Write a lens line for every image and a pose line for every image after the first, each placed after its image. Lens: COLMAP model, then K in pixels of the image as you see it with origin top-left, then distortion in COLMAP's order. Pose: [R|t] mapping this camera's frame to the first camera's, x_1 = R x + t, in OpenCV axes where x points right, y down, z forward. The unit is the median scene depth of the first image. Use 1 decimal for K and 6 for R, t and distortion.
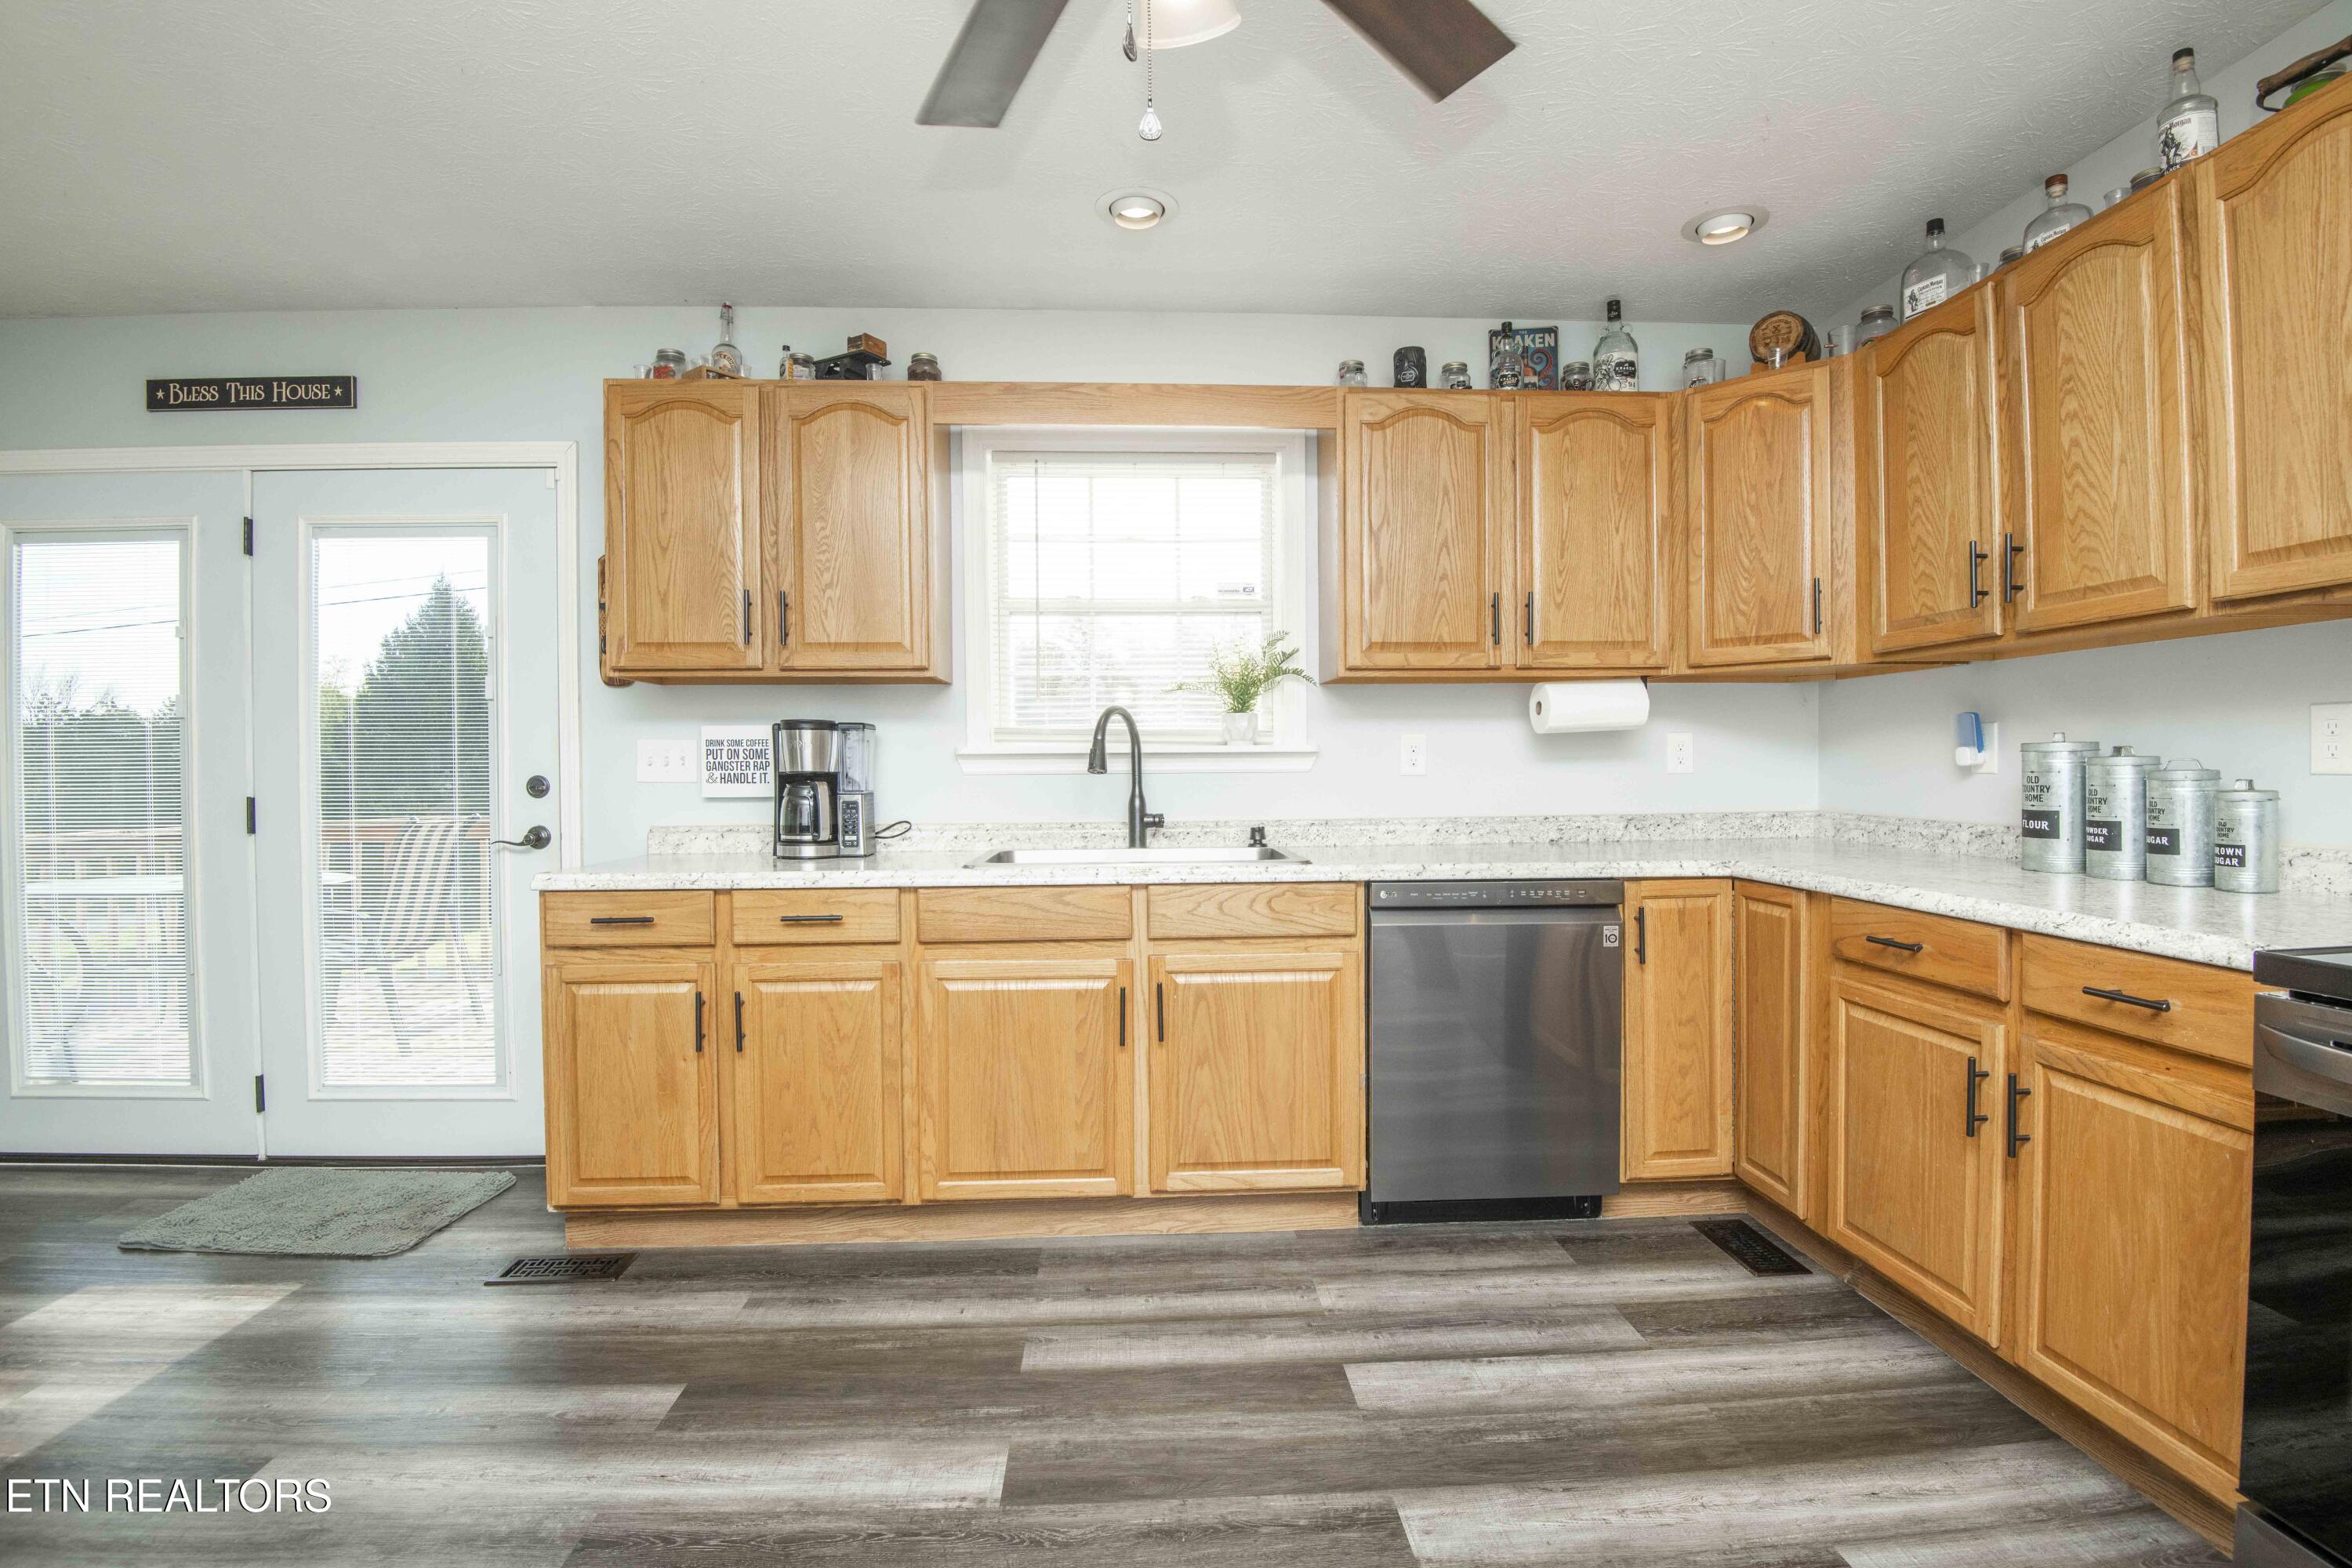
lens RADIAL K [[1087.0, 0, 1184.0], [0, 1087.0, 780.6], [0, 0, 1]] dist [-0.005407, -0.024718]
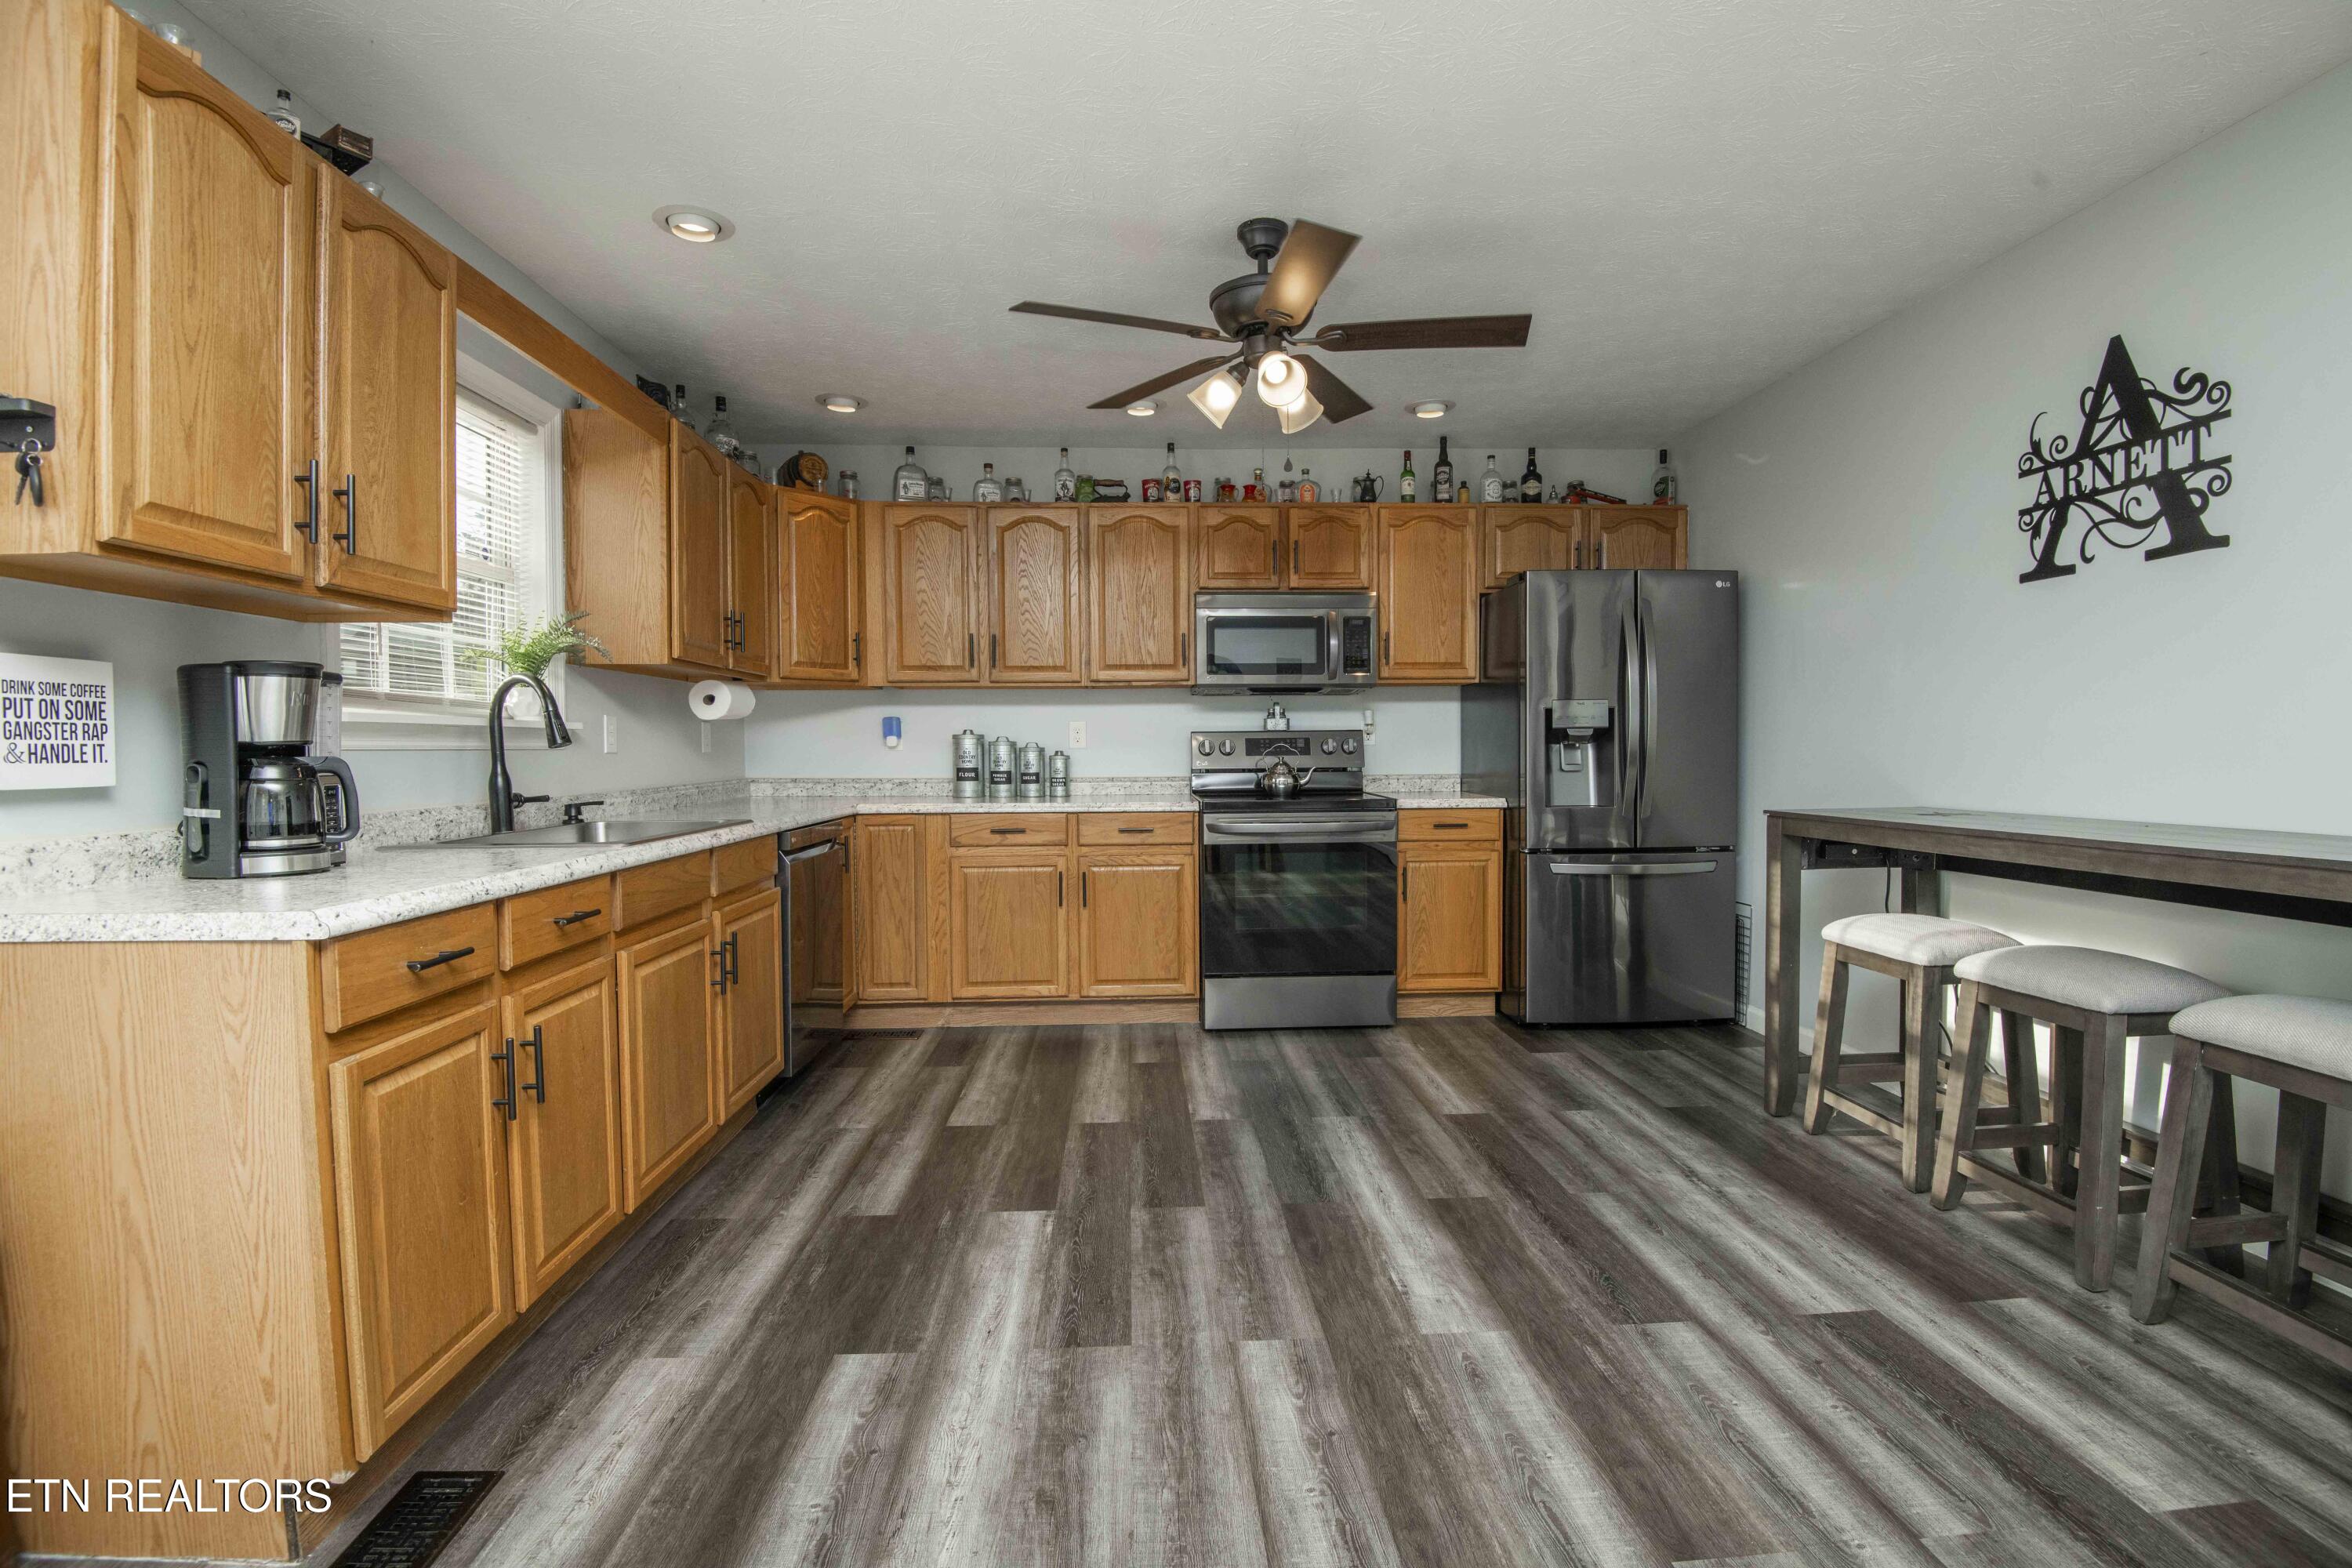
lens RADIAL K [[1087.0, 0, 1184.0], [0, 1087.0, 780.6], [0, 0, 1]] dist [-0.005407, -0.024718]
pose [[-0.000020, -0.021882, 0.999761, -1.113649], [0.019511, 0.999570, 0.021879, 0.013141], [-0.999810, 0.019507, 0.000407, 0.515495]]
